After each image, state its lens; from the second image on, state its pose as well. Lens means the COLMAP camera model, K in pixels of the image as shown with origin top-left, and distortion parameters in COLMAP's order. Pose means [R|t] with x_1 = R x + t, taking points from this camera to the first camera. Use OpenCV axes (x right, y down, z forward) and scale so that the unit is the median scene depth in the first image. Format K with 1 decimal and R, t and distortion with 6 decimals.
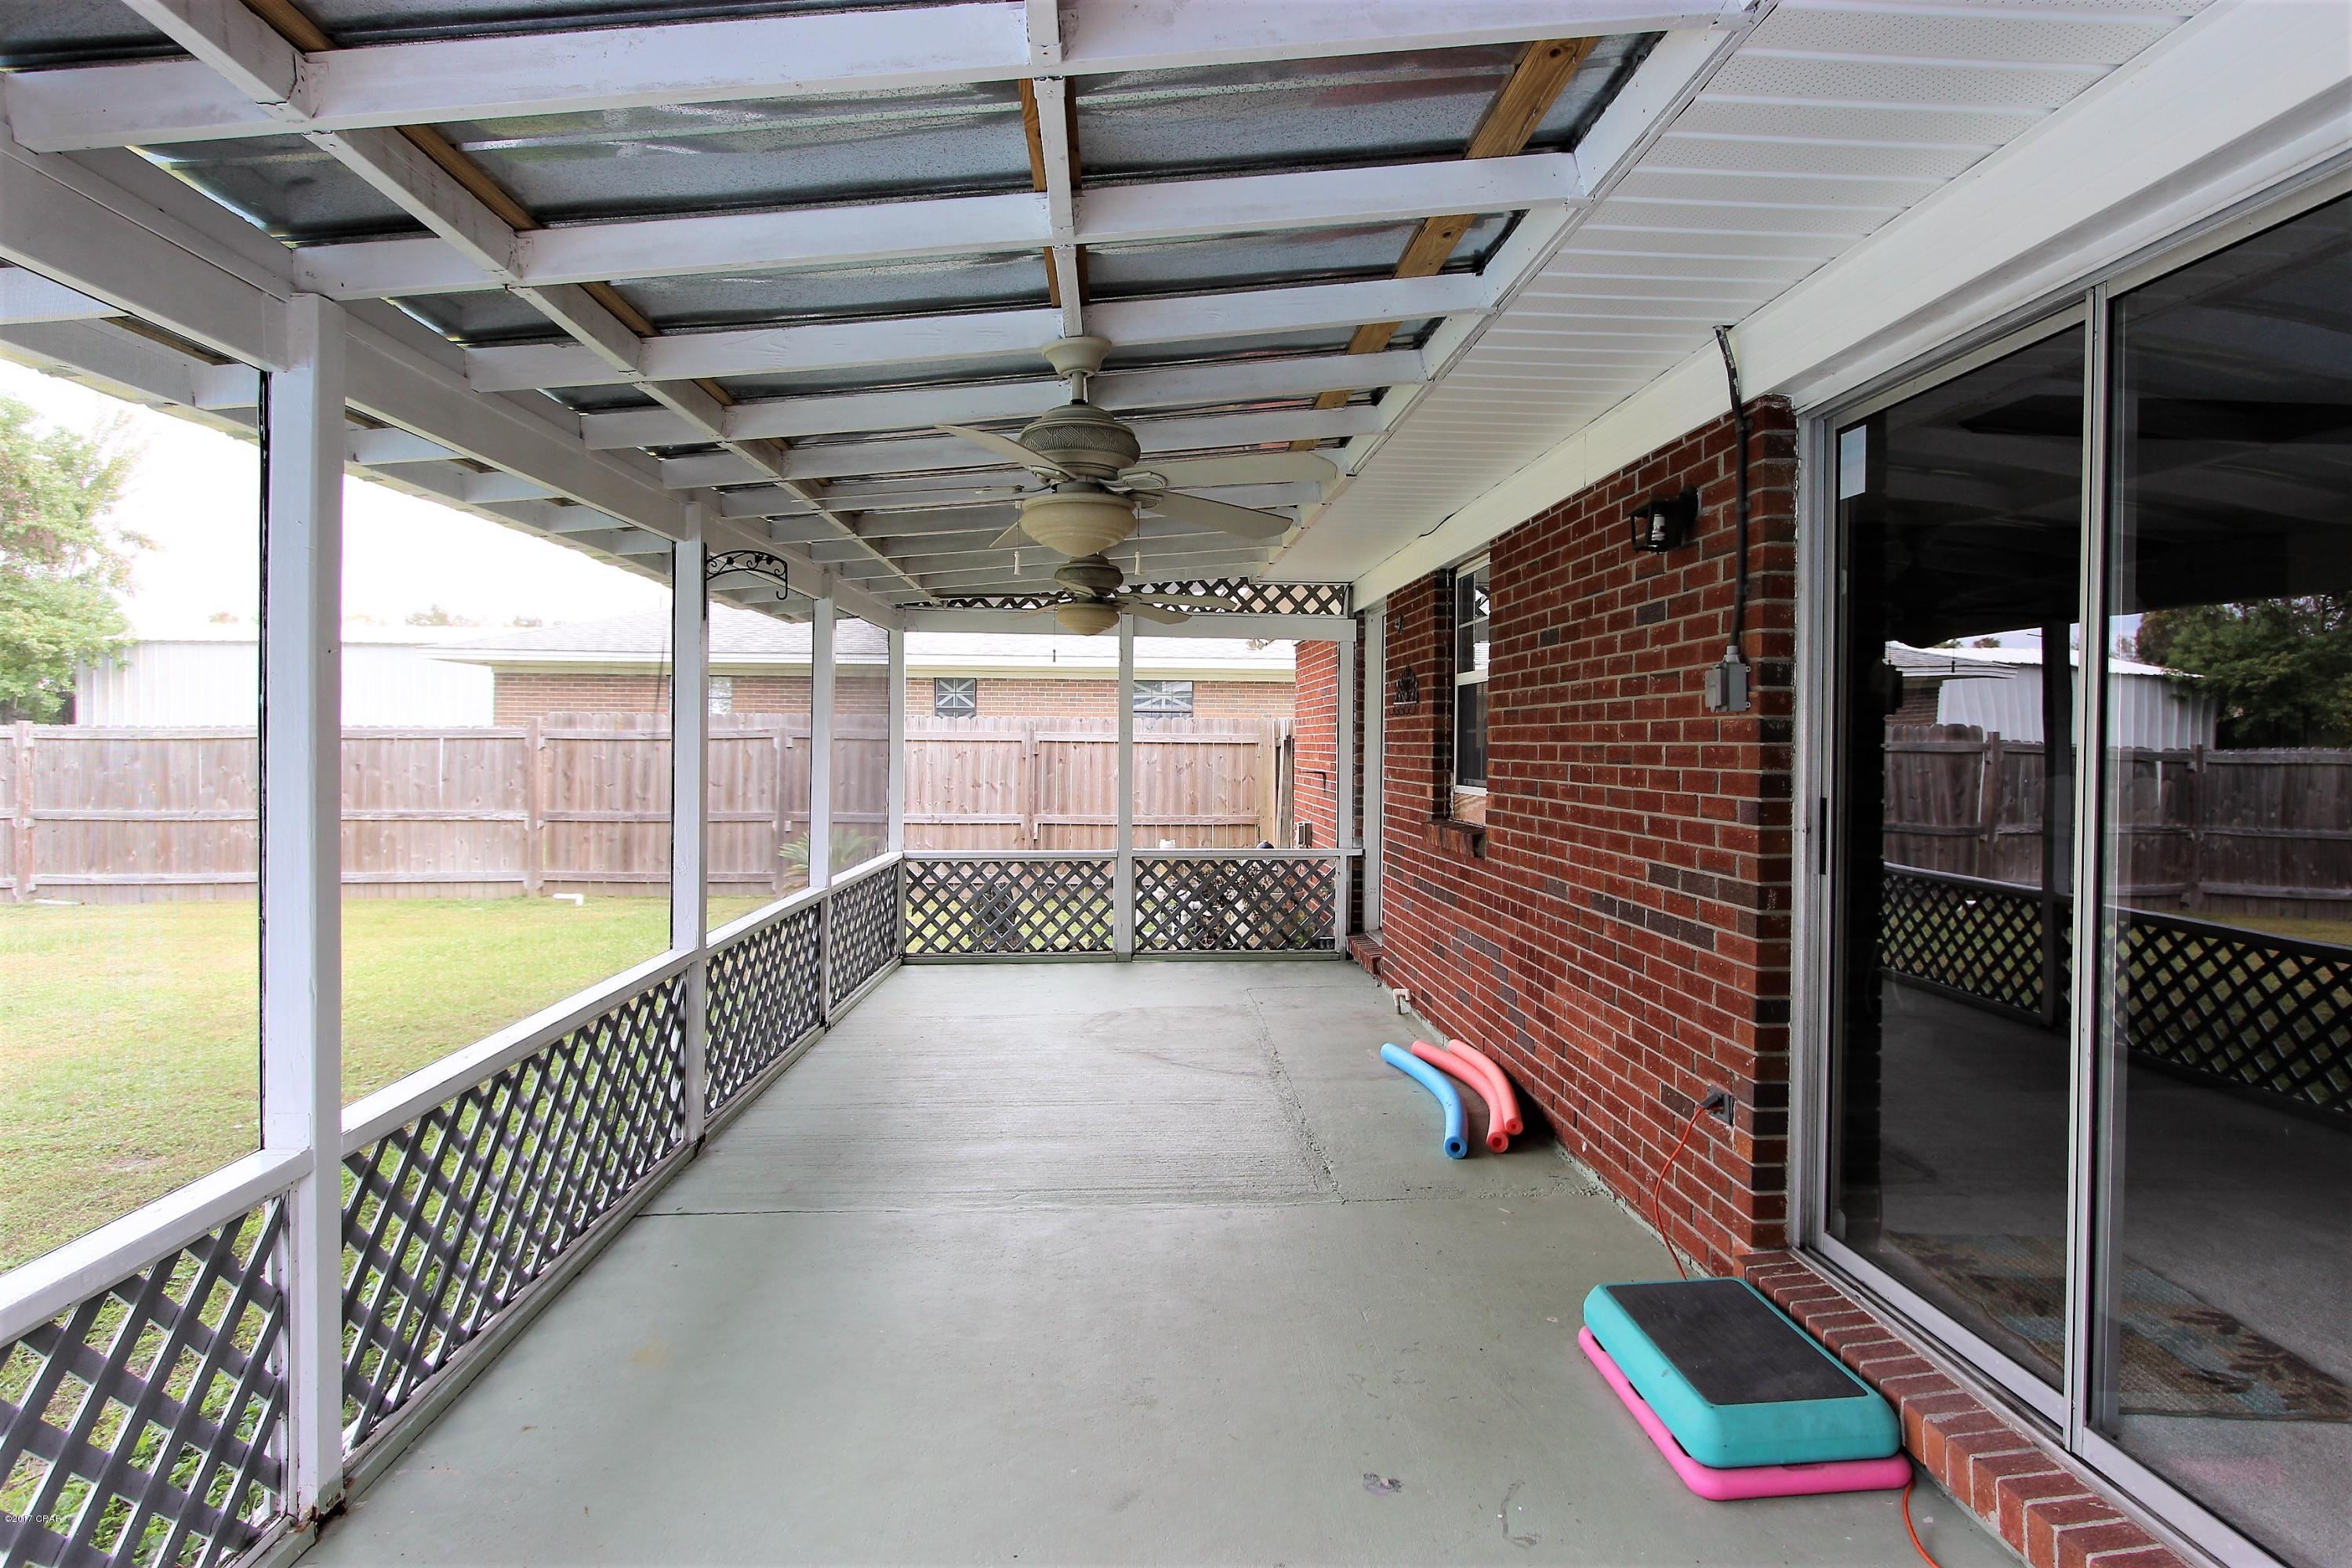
lens RADIAL K [[1290.8, 0, 1178.5], [0, 1290.8, 750.3], [0, 0, 1]] dist [-0.012877, -0.000273]
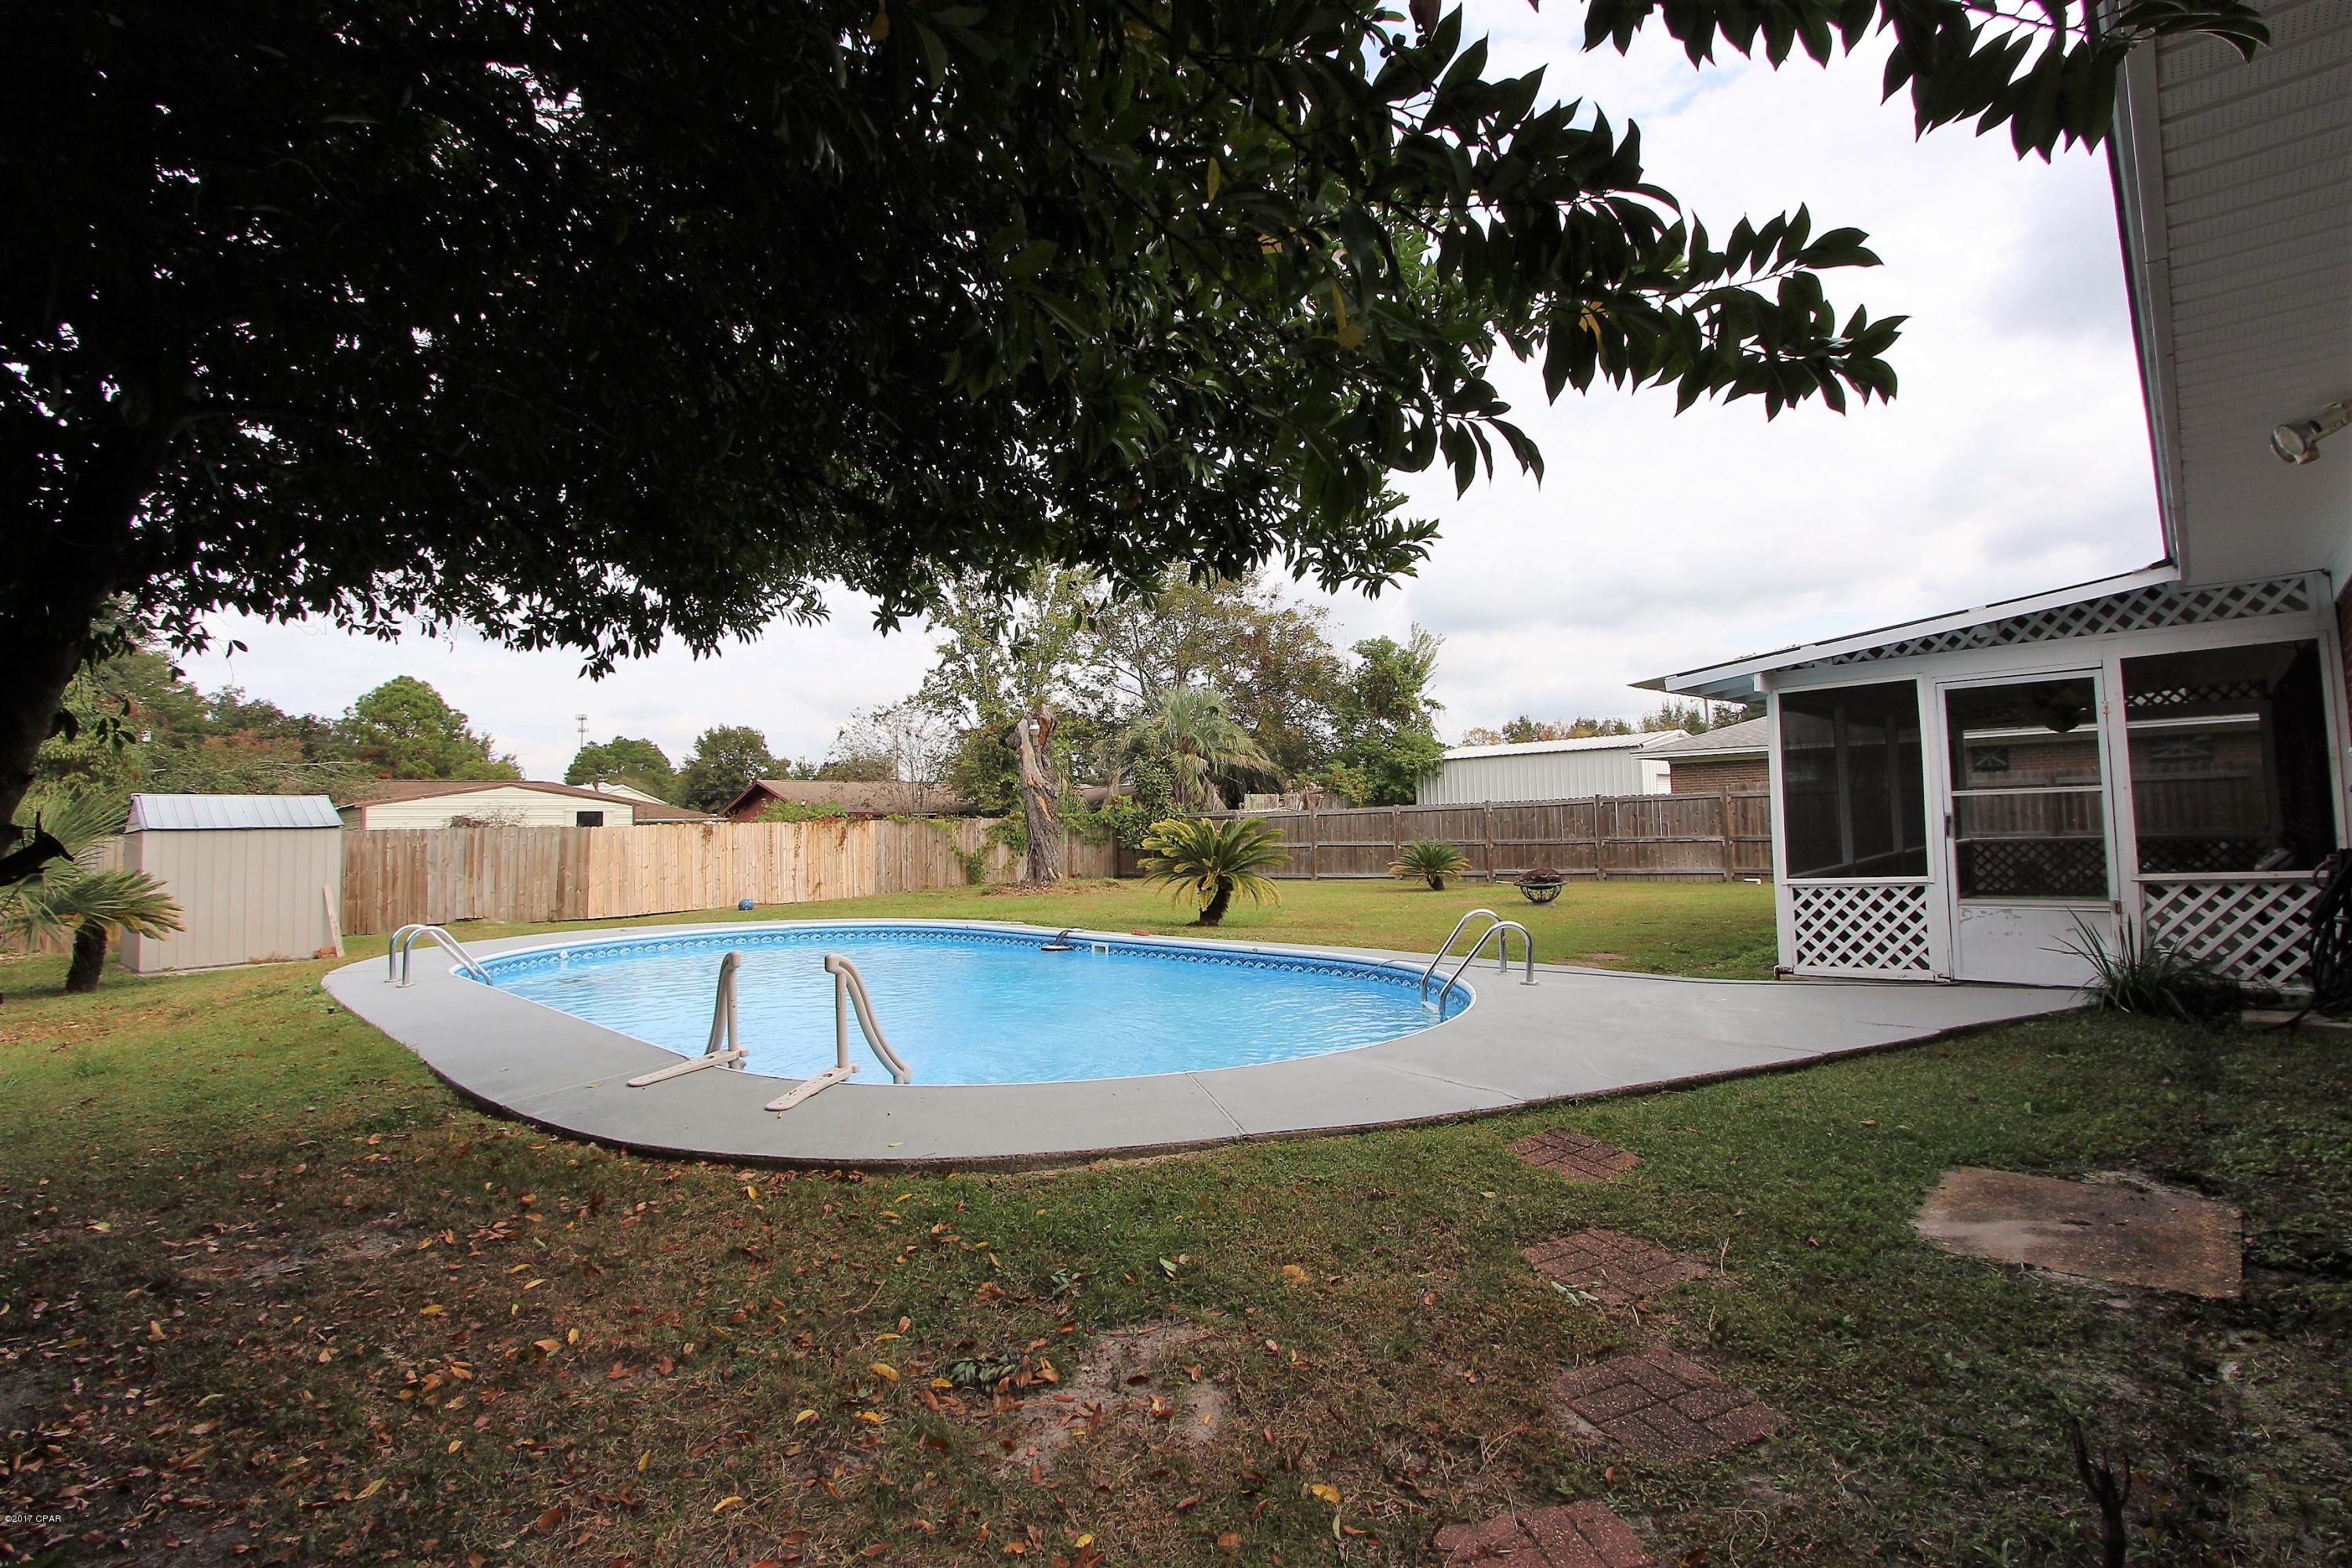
lens RADIAL K [[1088.1, 0, 1192.1], [0, 1088.1, 762.3], [0, 0, 1]] dist [-0.018588, -0.000921]
pose [[0.692861, -0.071831, -0.717485, 0.103333], [0.034508, 0.997189, -0.066510, 0.018135], [0.720245, 0.021324, 0.693392, -0.674689]]
